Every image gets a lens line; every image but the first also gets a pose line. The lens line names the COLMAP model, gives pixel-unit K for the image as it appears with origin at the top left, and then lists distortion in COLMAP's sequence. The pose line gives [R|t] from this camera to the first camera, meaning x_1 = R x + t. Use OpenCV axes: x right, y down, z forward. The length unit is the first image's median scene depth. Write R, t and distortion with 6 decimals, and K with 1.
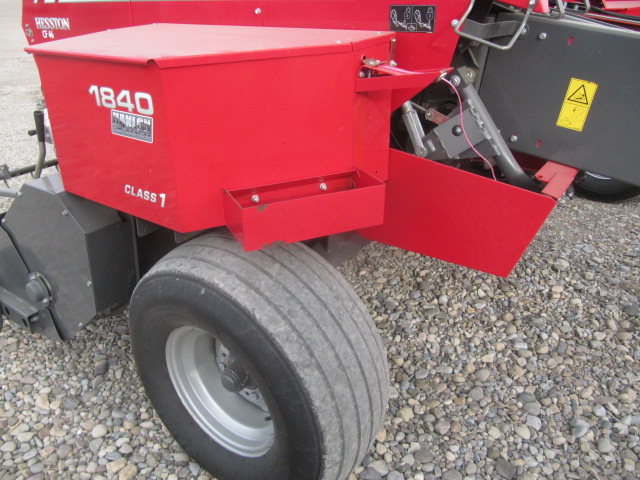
lens RADIAL K [[530.3, 0, 316.5], [0, 530.3, 241.0], [0, 0, 1]] dist [-0.087995, 0.042891]
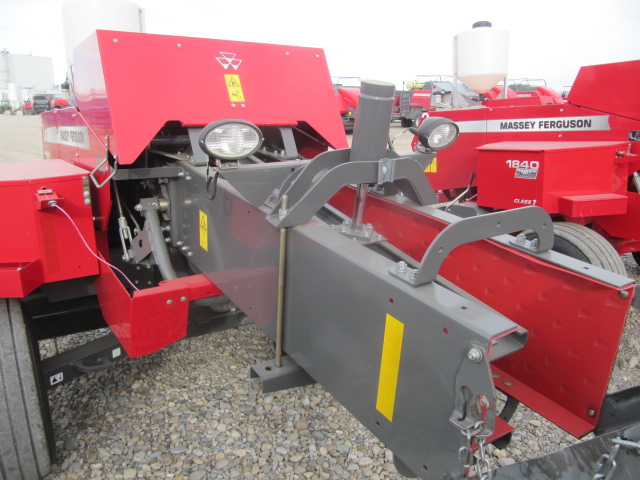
lens RADIAL K [[530.3, 0, 317.5], [0, 530.3, 236.8], [0, 0, 1]] dist [-0.087995, 0.042891]
pose [[0.932604, 0.039349, -0.358749, -0.369925], [-0.124083, 0.968399, -0.216348, 0.817127], [0.338900, 0.246282, 0.908016, -1.754854]]
